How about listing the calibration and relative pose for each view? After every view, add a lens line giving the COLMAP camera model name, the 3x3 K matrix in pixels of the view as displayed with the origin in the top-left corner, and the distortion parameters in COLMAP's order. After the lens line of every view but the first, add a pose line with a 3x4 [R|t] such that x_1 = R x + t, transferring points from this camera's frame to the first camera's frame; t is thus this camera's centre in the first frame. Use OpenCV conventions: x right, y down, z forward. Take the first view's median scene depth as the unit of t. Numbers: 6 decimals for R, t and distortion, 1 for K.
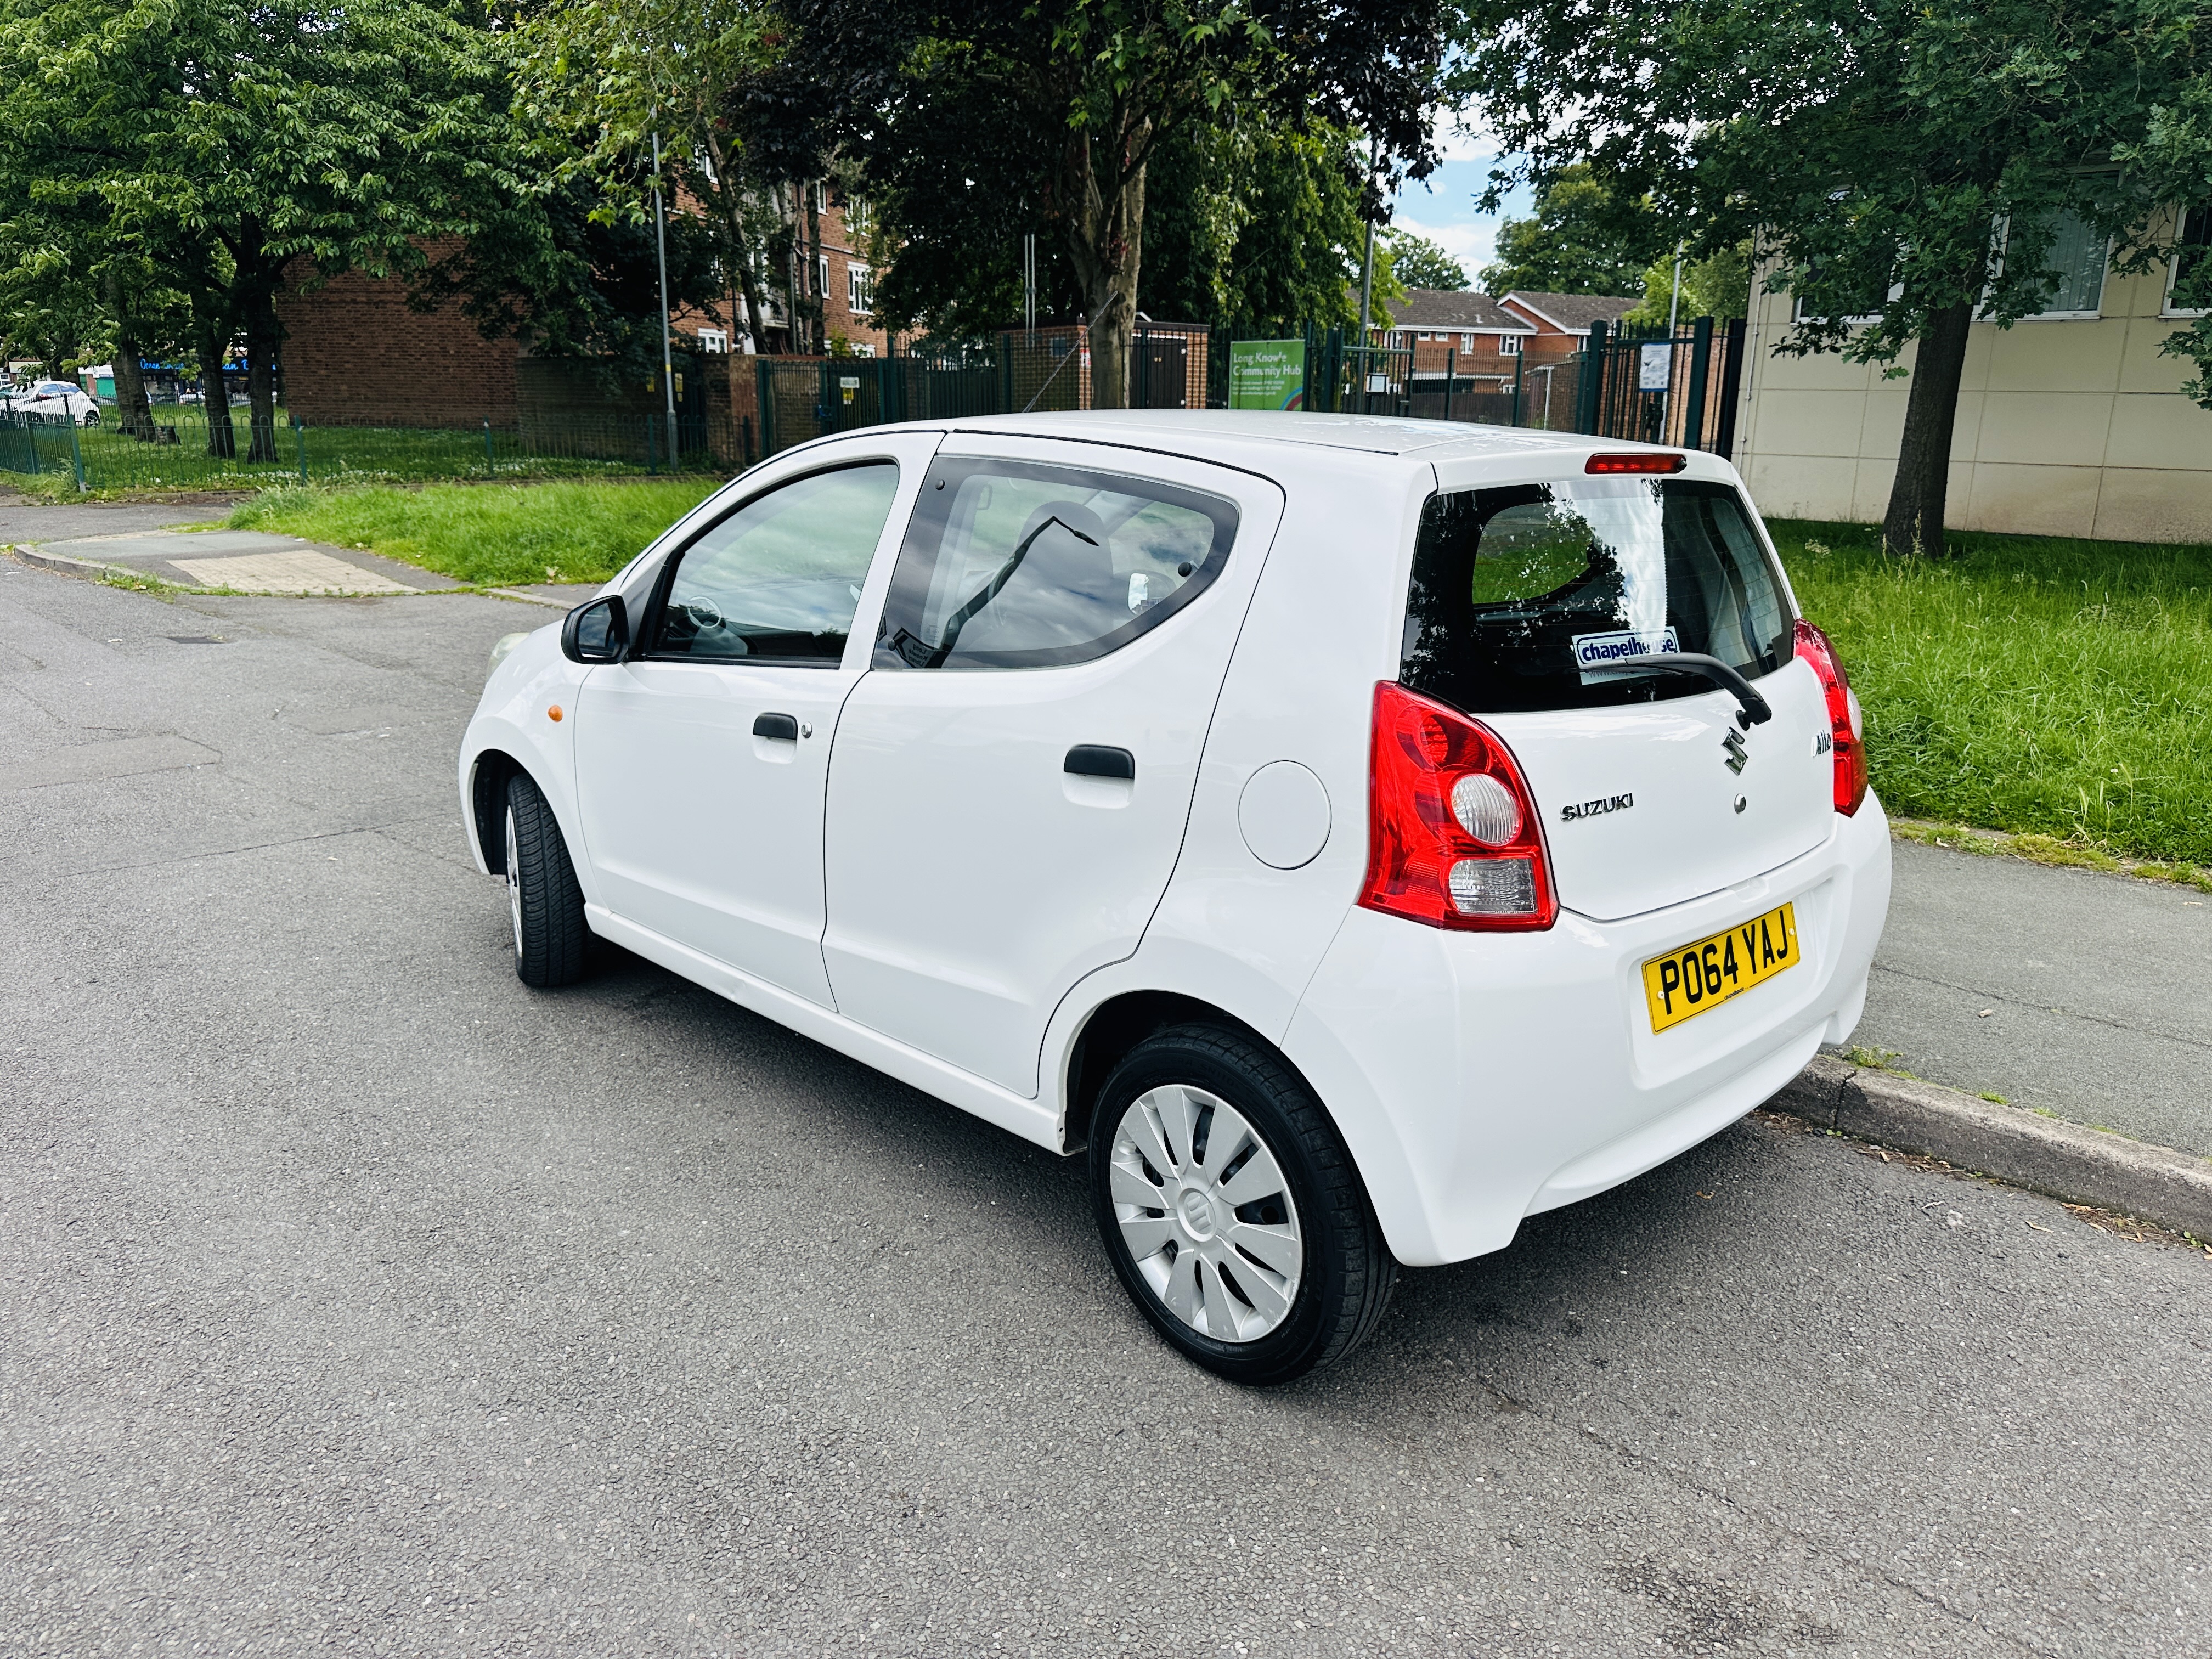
lens RADIAL K [[1571.2, 0, 1082.2], [0, 1571.2, 866.4], [0, 0, 1]] dist [0.031100, -0.033473]
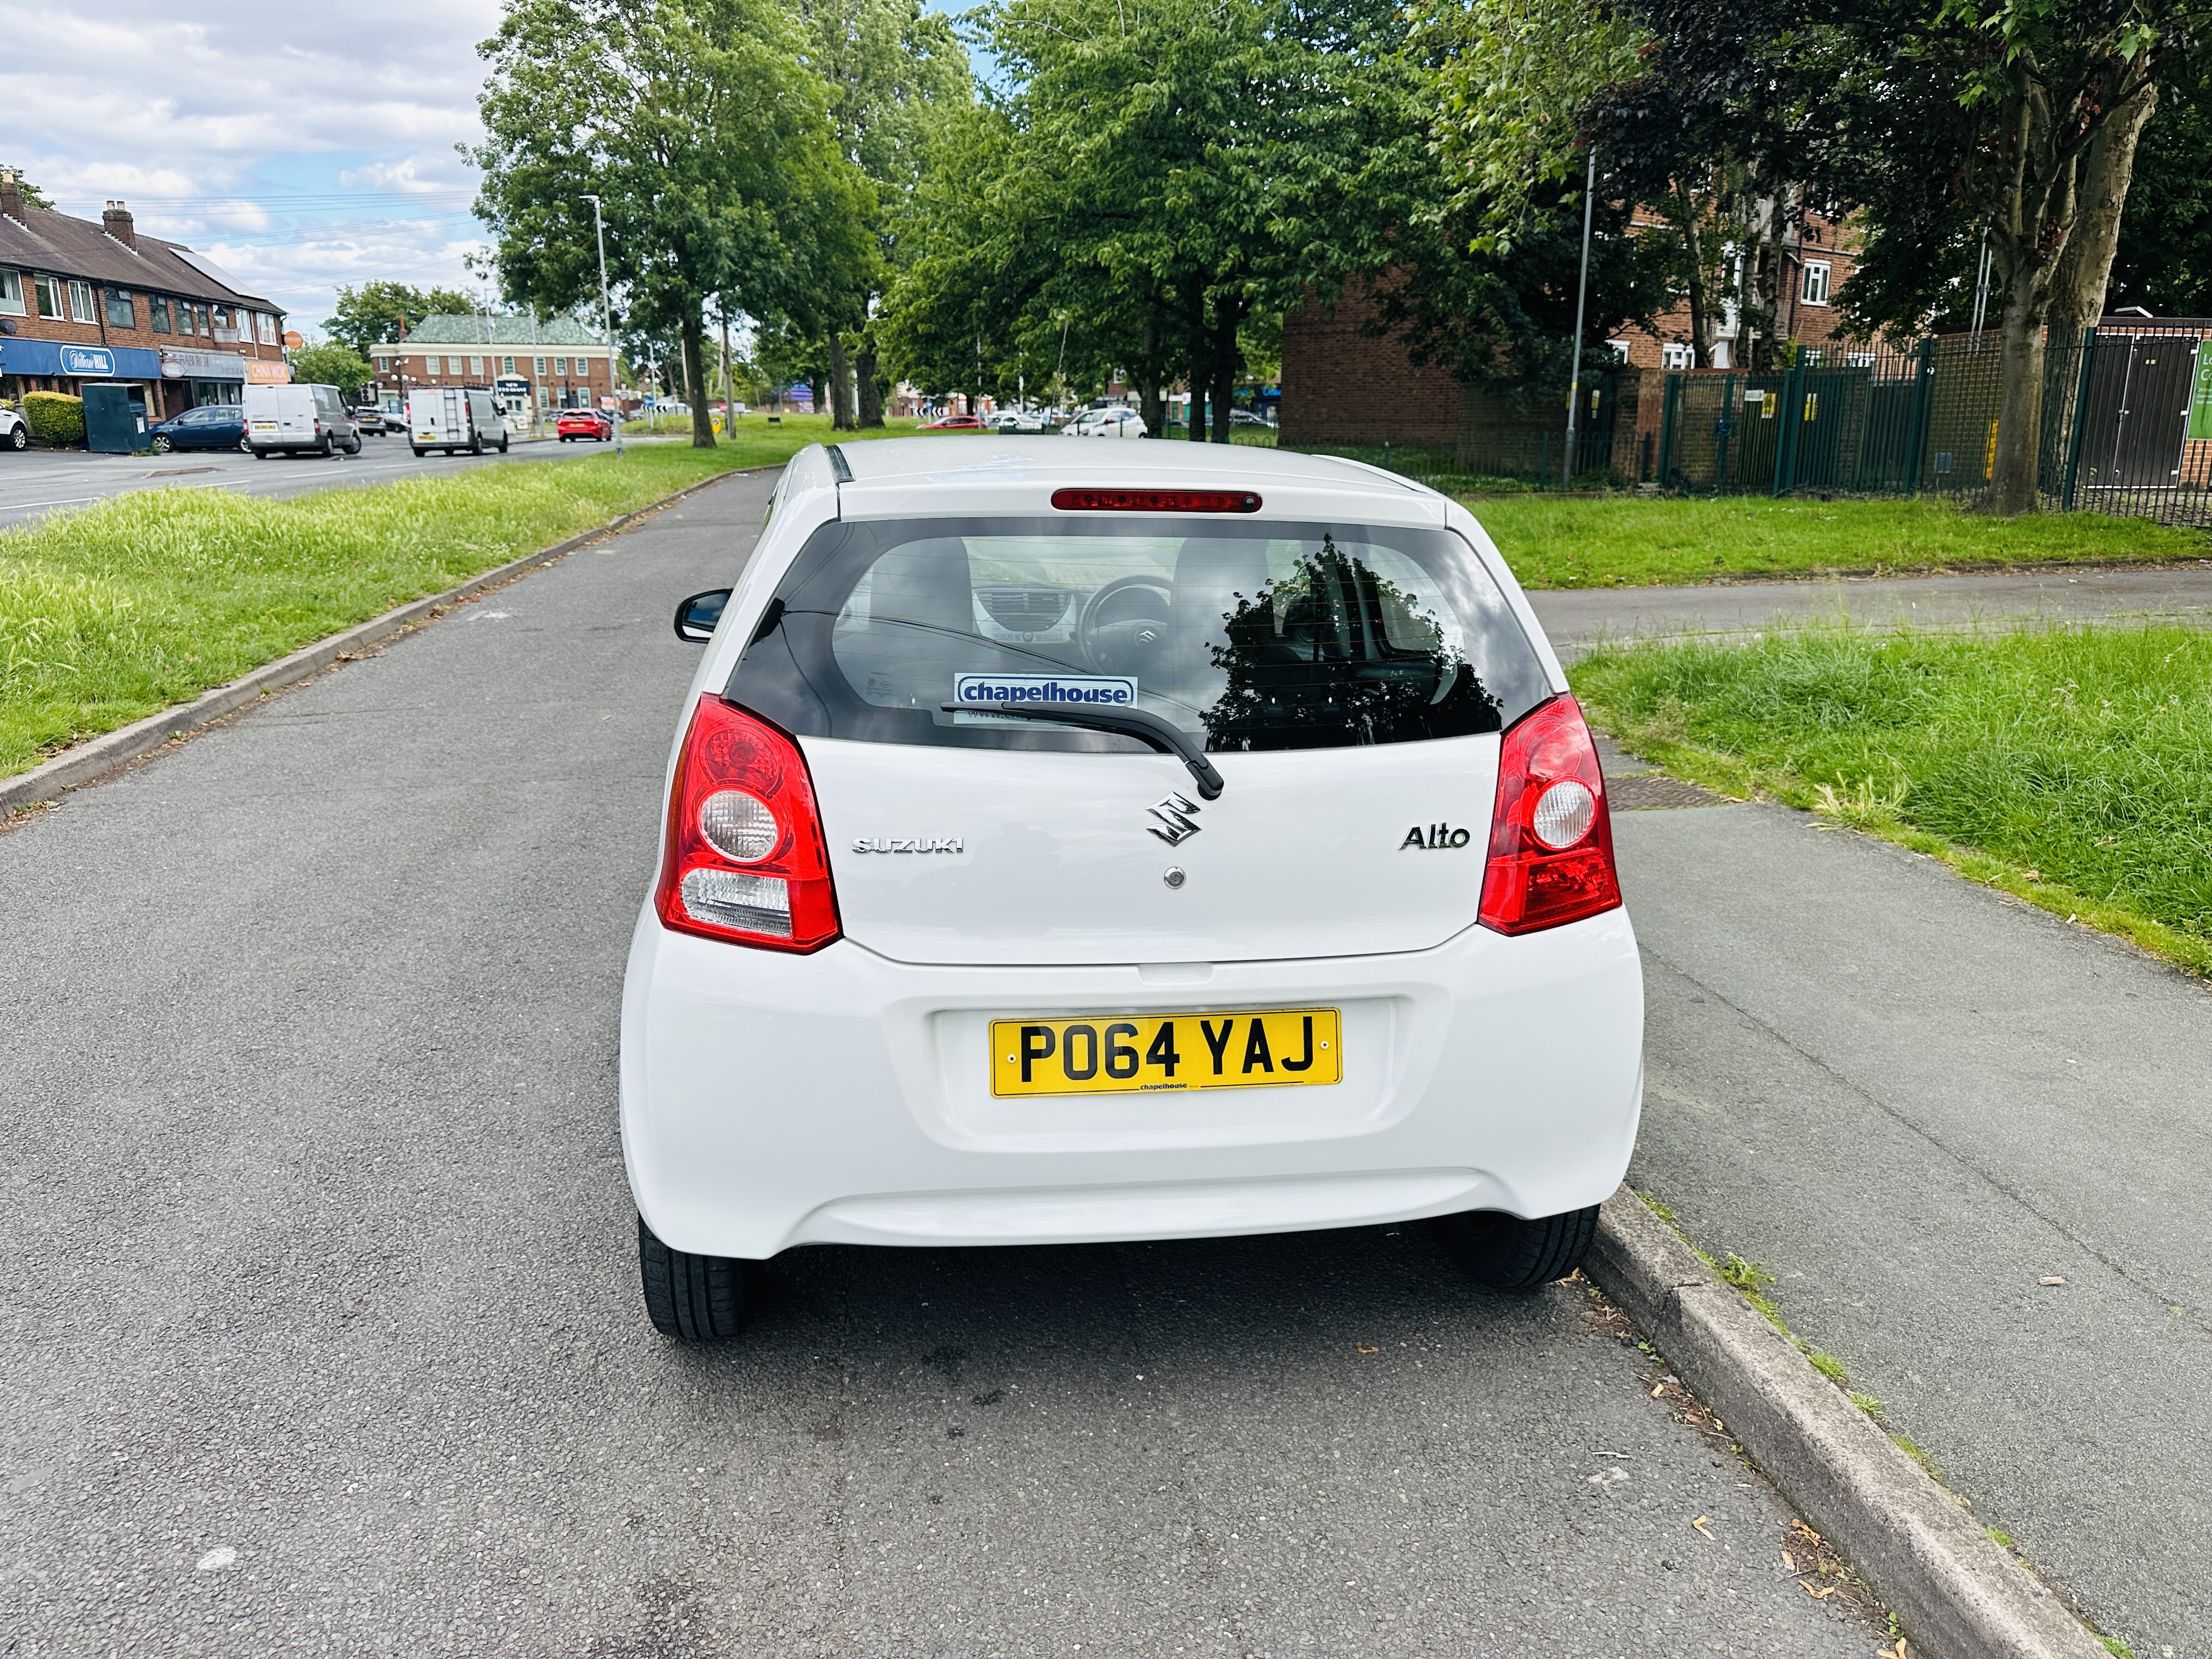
lens RADIAL K [[1571.2, 0, 1107.5], [0, 1571.2, 841.7], [0, 0, 1]] dist [0.031100, -0.033473]
pose [[0.812579, 0.146387, -0.564168, 0.134602], [-0.159845, 0.986804, 0.025824, -0.011557], [0.560504, 0.069195, 0.825256, 0.036377]]
